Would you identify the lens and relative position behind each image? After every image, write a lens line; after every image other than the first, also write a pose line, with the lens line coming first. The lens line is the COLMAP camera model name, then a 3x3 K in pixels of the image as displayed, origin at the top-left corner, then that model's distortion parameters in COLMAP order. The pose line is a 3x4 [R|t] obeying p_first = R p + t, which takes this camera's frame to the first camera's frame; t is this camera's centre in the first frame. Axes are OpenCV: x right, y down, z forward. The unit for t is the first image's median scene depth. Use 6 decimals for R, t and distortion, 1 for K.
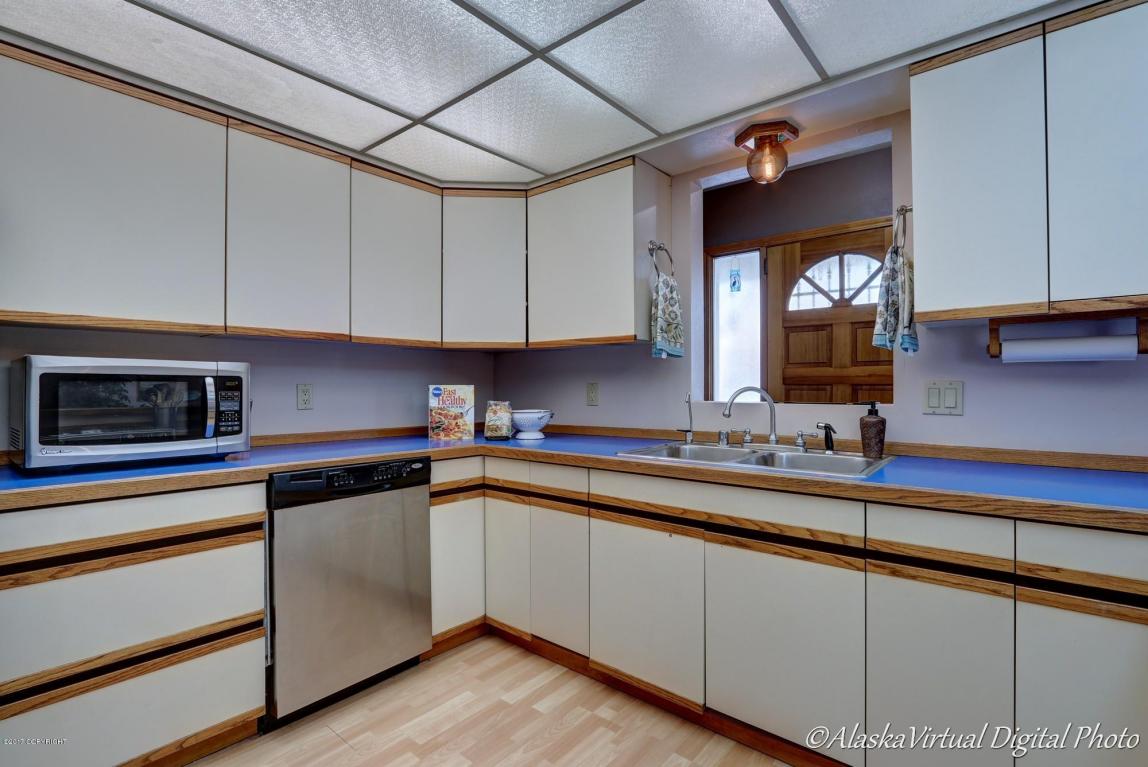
lens RADIAL K [[532.5, 0, 564.2], [0, 532.5, 382.3], [0, 0, 1]] dist [-0.019059, 0.002522]
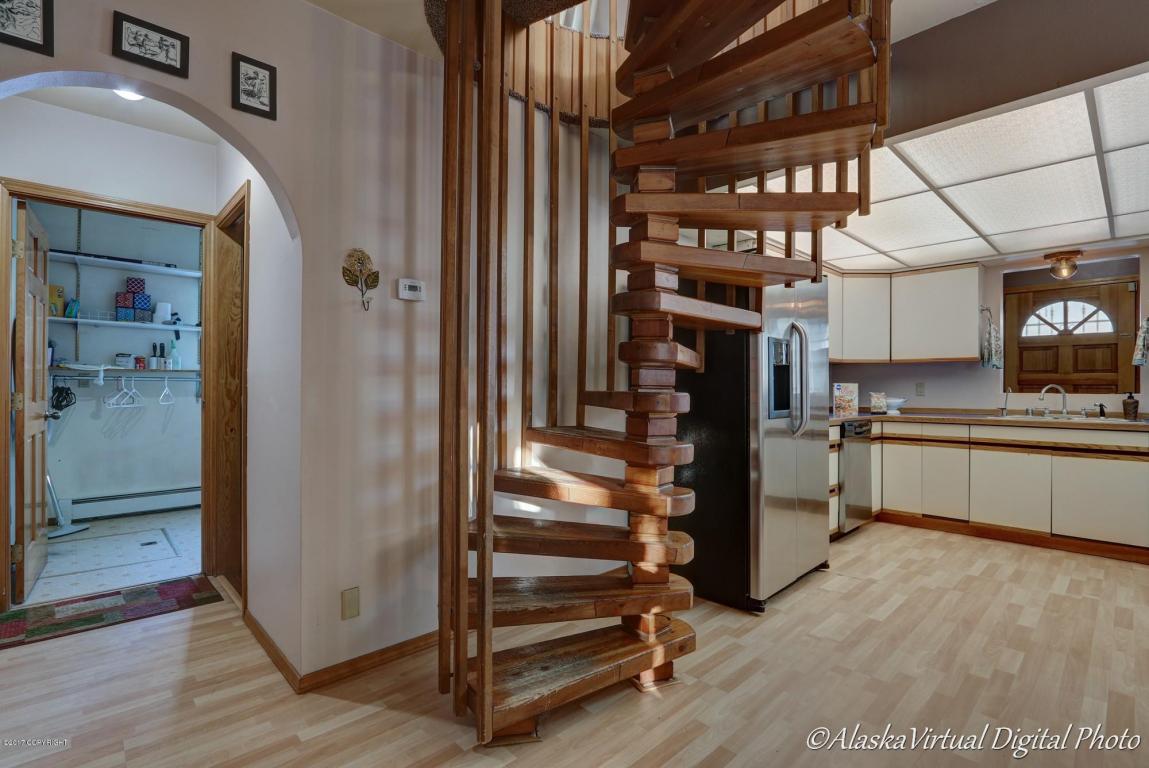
lens RADIAL K [[533.0, 0, 562.6], [0, 533.0, 383.1], [0, 0, 1]] dist [-0.019059, 0.002522]
pose [[0.992739, 0.004874, -0.120187, -1.272231], [-0.004803, 0.999988, 0.000882, 0.010044], [0.120190, -0.000298, 0.992751, -1.187538]]
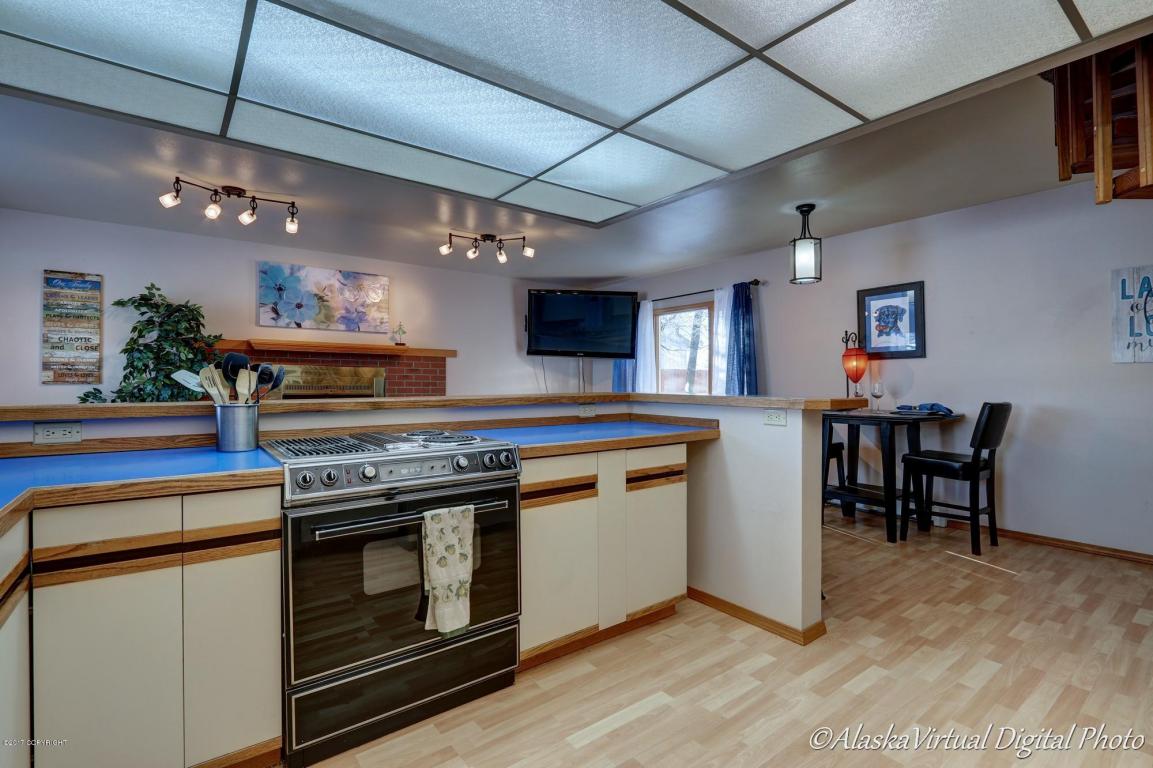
lens RADIAL K [[534.8, 0, 571.1], [0, 534.8, 376.8], [0, 0, 1]] dist [-0.019059, 0.002522]
pose [[-0.976063, 0.001173, 0.217485, -0.111760], [-0.002926, 0.999824, -0.018528, 0.011836], [-0.217468, -0.018721, -0.975888, 0.995505]]
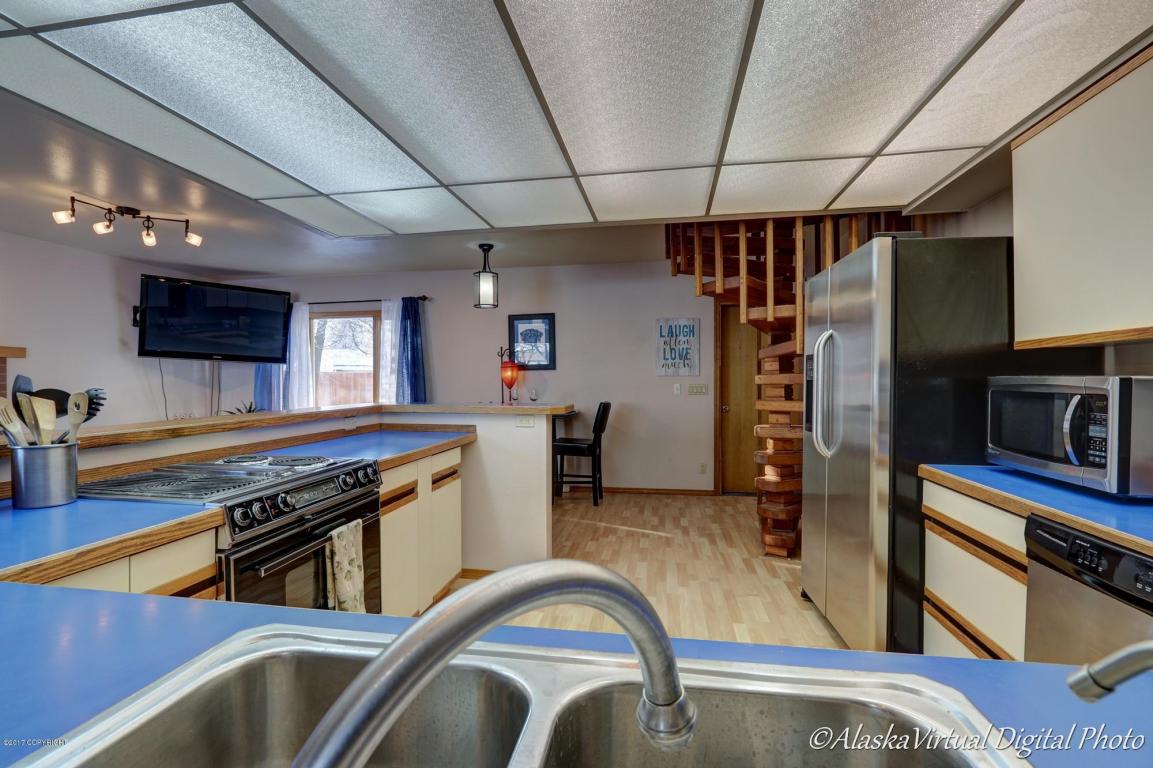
lens RADIAL K [[534.8, 0, 570.1], [0, 534.8, 381.6], [0, 0, 1]] dist [-0.019059, 0.002522]
pose [[-0.859860, 0.003712, -0.510517, 0.425400], [0.007604, 0.999956, -0.005536, -0.029895], [0.510474, -0.008642, -0.859850, 1.178742]]
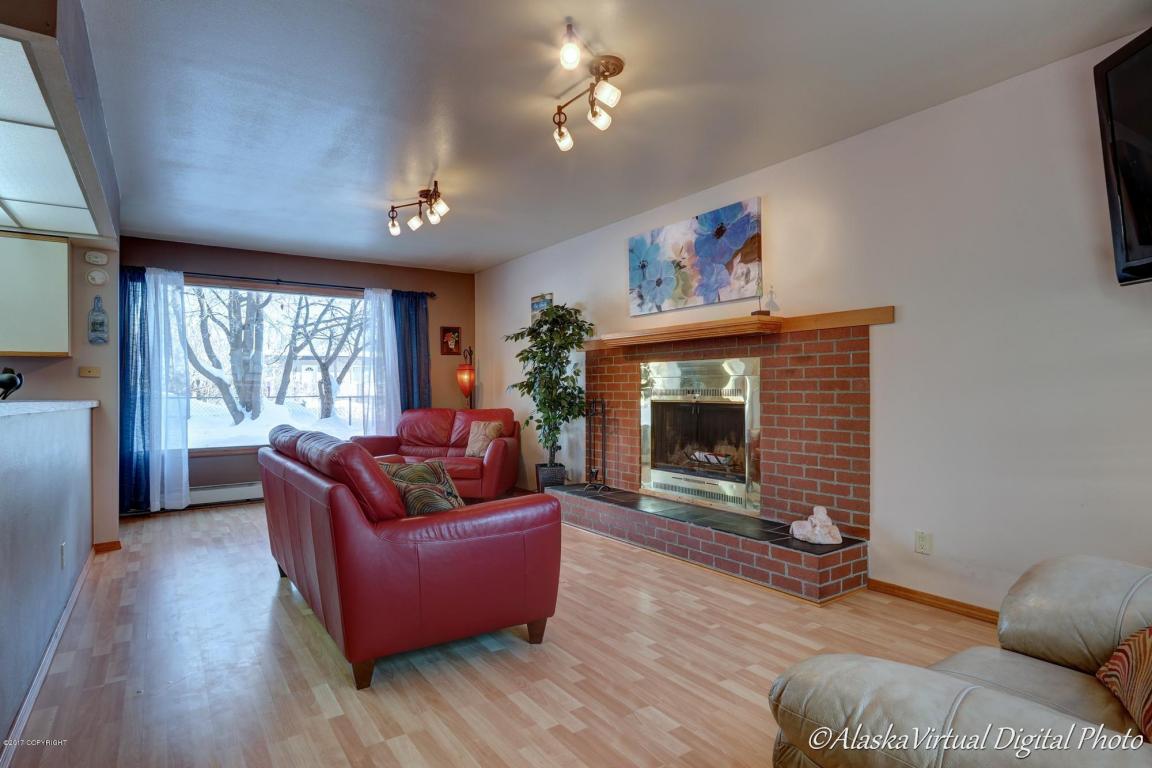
lens RADIAL K [[598.4, 0, 570.2], [0, 598.4, 385.5], [0, 0, 1]] dist [-0.026719, -0.000578]
pose [[0.250516, 0.008812, 0.968072, -0.462937], [-0.000428, 0.999959, -0.008991, 0.015623], [-0.968112, 0.001838, 0.250510, -1.730106]]
